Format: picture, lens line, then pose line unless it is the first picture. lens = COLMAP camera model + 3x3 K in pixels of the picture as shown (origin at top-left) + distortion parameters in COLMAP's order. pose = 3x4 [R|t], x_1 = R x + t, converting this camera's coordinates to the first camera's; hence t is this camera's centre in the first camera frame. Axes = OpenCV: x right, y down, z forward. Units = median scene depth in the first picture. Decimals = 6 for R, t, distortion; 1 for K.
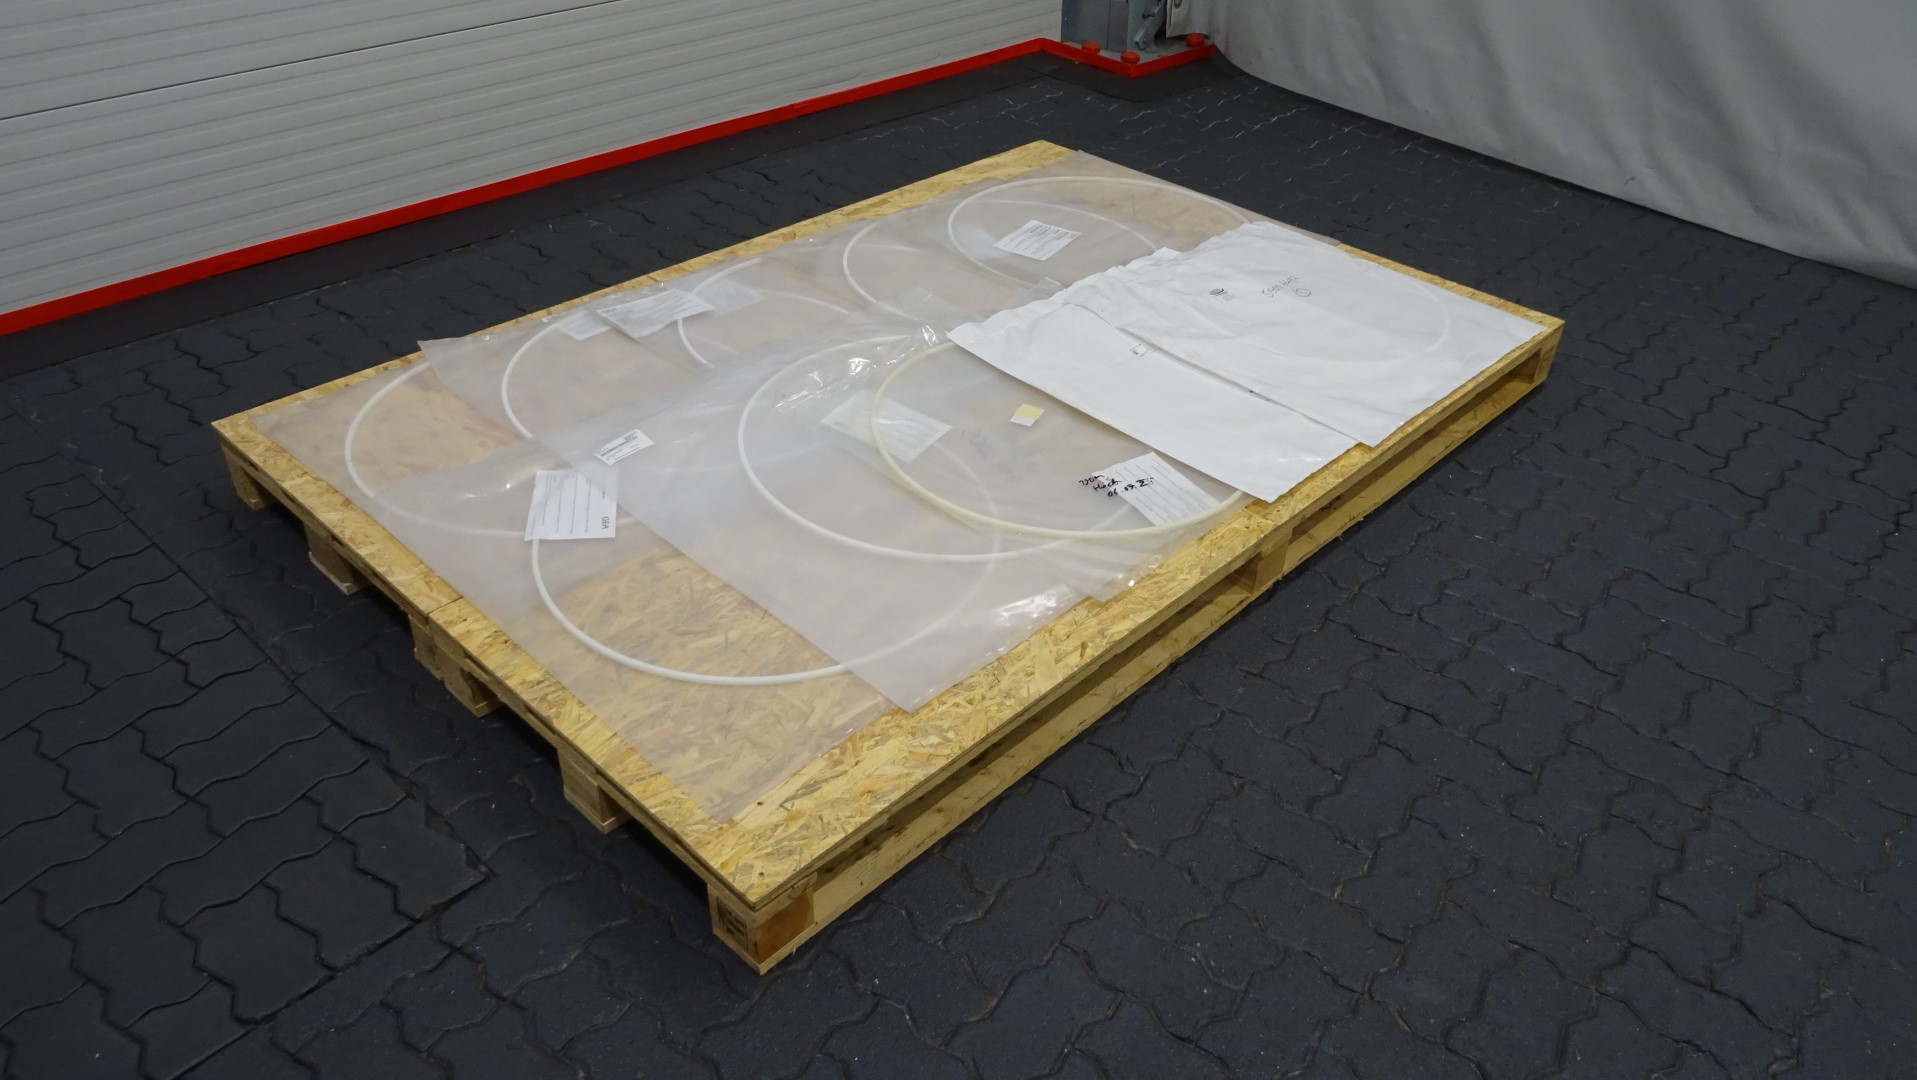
lens RADIAL K [[1405.3, 0, 966.4], [0, 1405.3, 530.9], [0, 0, 1]] dist [0.016054, -0.019154]
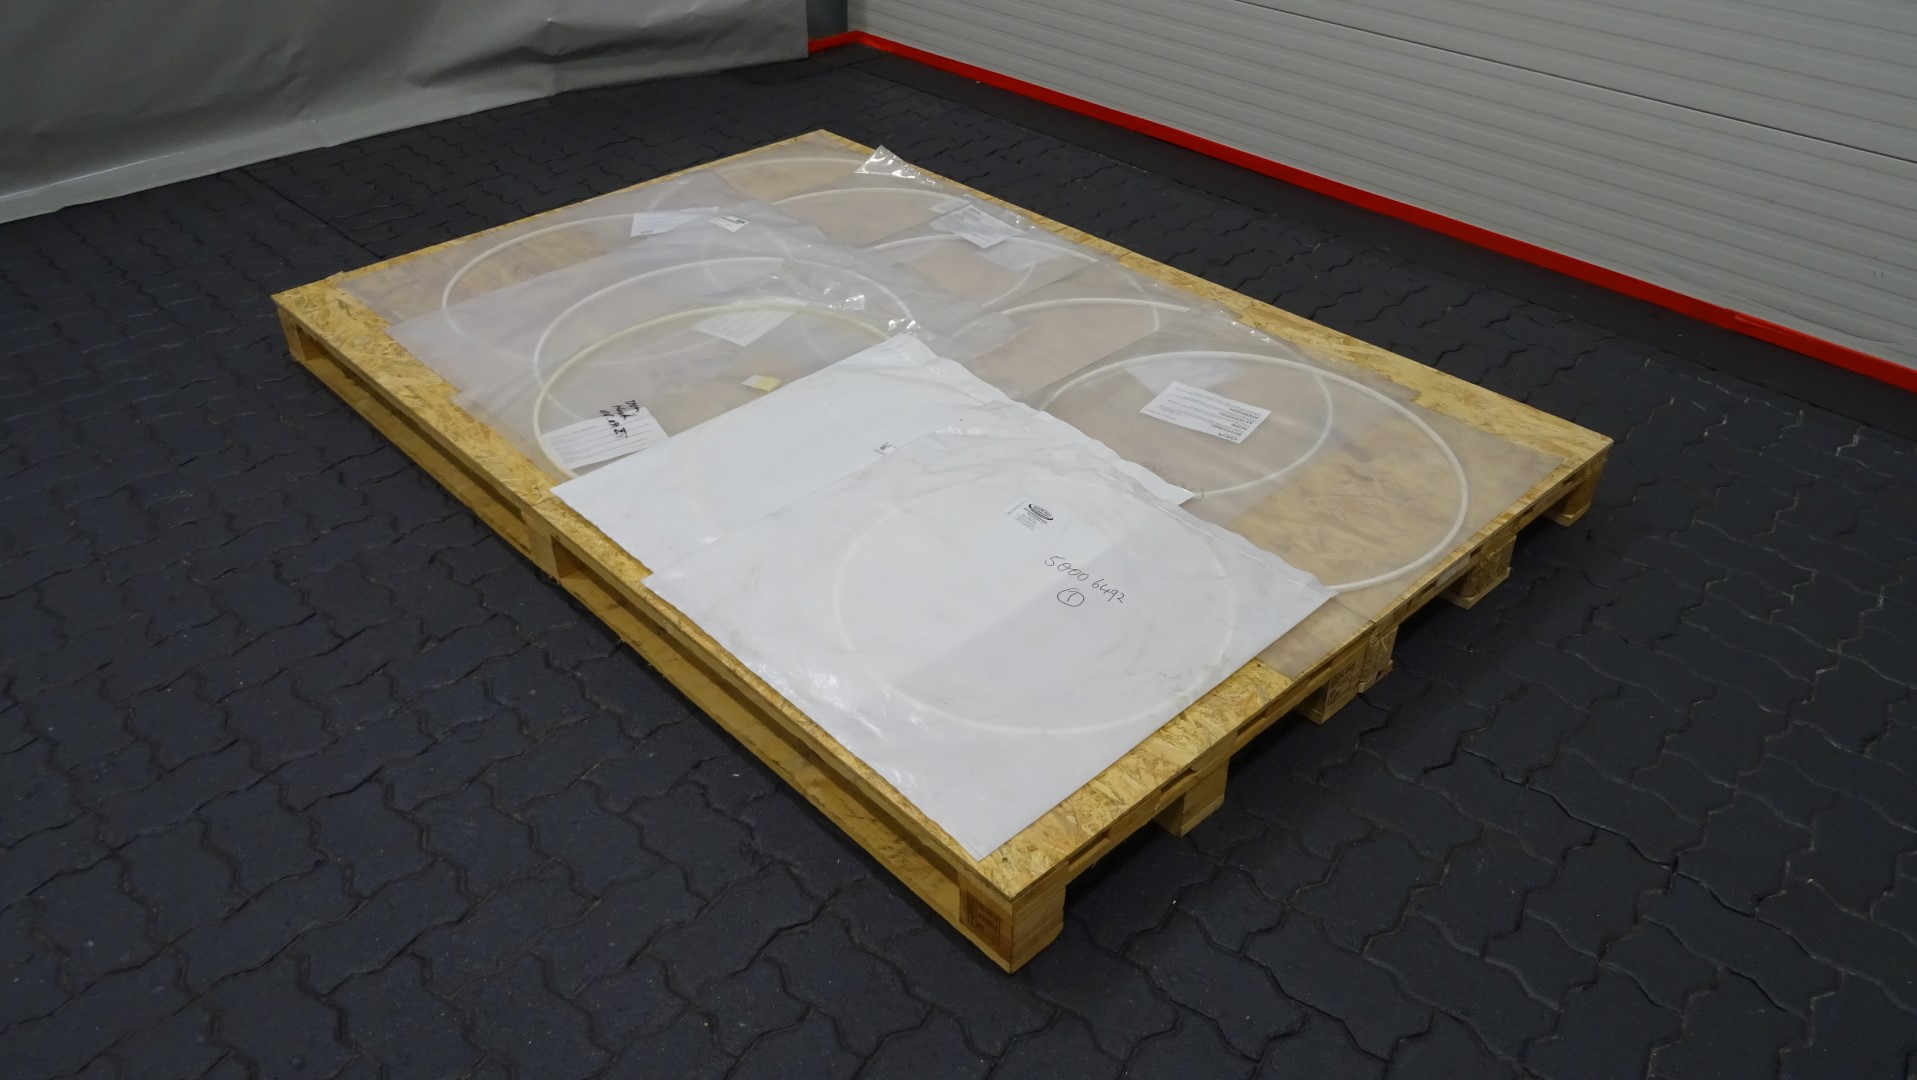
lens RADIAL K [[1405.3, 0, 952.6], [0, 1405.3, 540.4], [0, 0, 1]] dist [0.016054, -0.019154]
pose [[-0.065087, 0.545346, -0.835680, 0.811114], [-0.569007, 0.667683, 0.480032, -0.491259], [0.819753, 0.506751, 0.266848, 0.772750]]
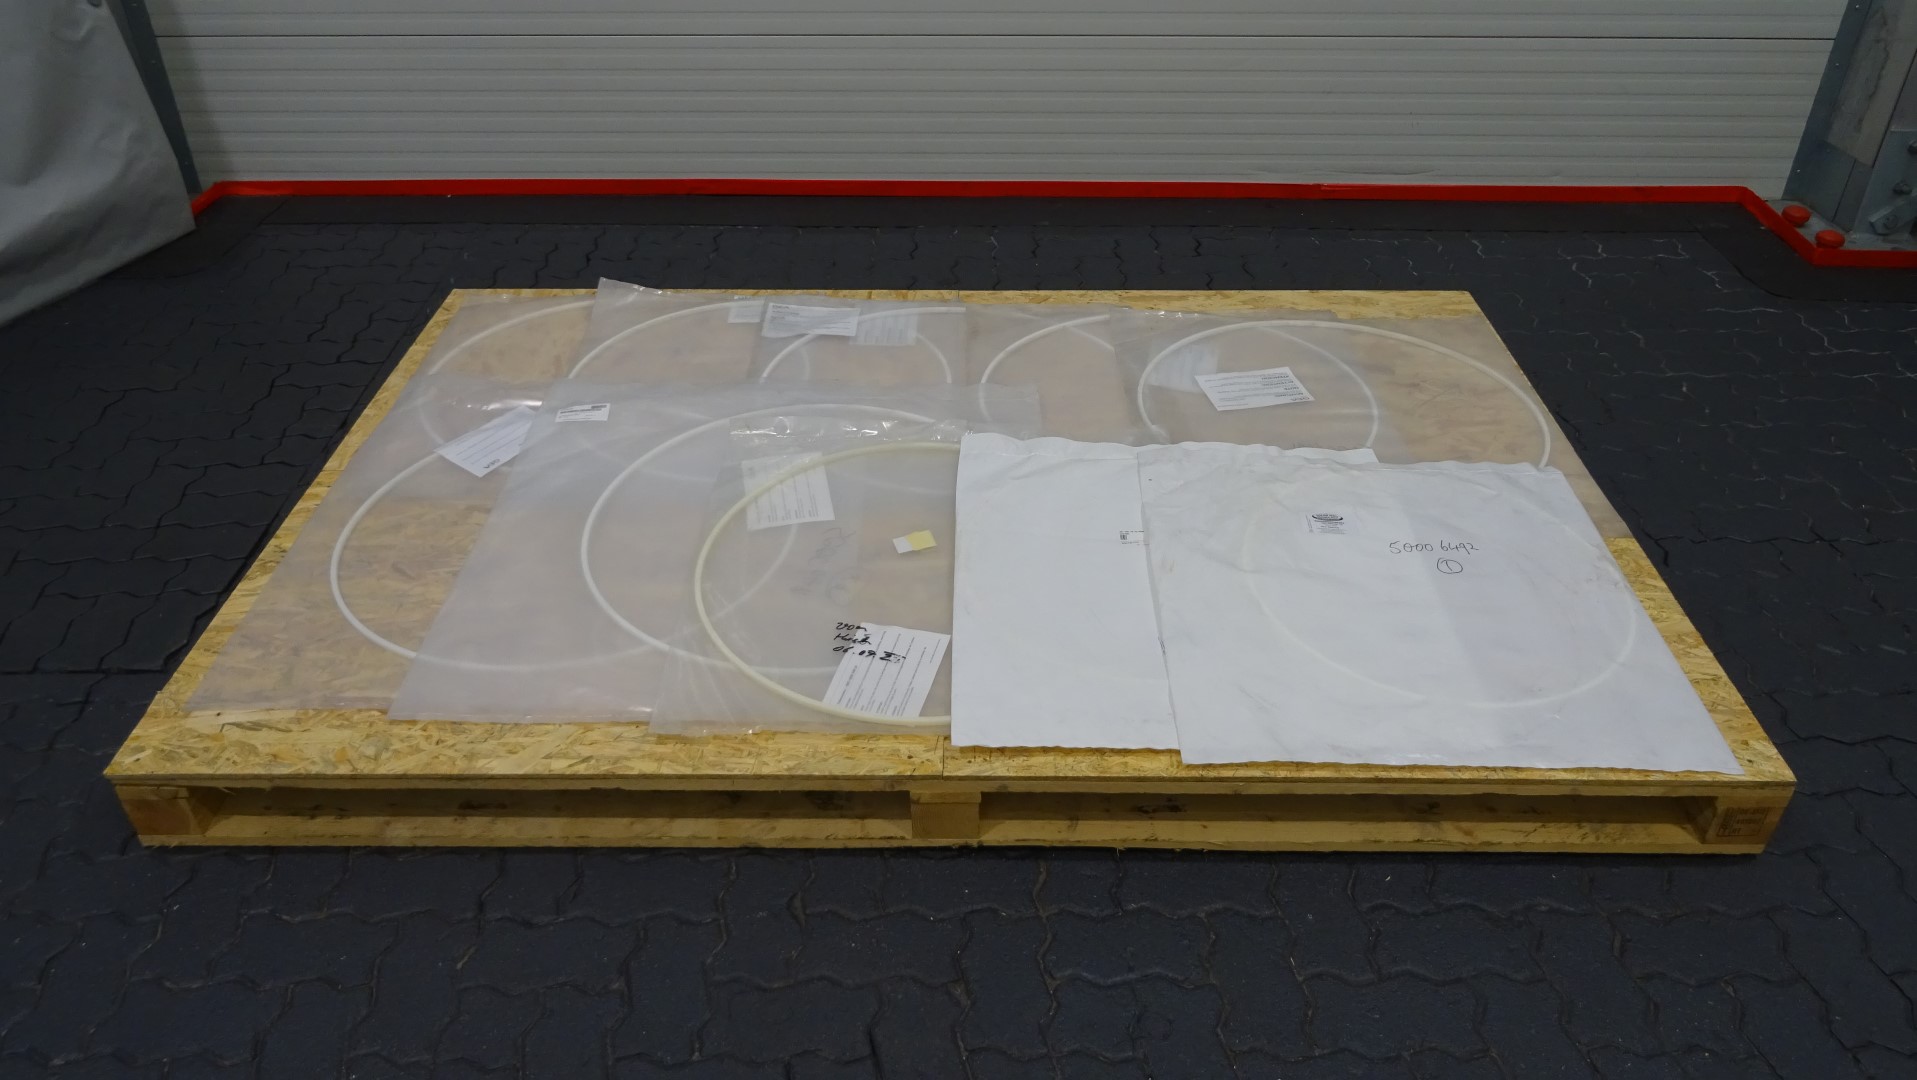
lens RADIAL K [[1405.3, 0, 958.9], [0, 1405.3, 541.5], [0, 0, 1]] dist [0.016054, -0.019154]
pose [[0.677974, 0.390475, -0.622801, 0.523765], [-0.396096, 0.907785, 0.137965, -0.184782], [0.619241, 0.153153, 0.770120, 0.290528]]
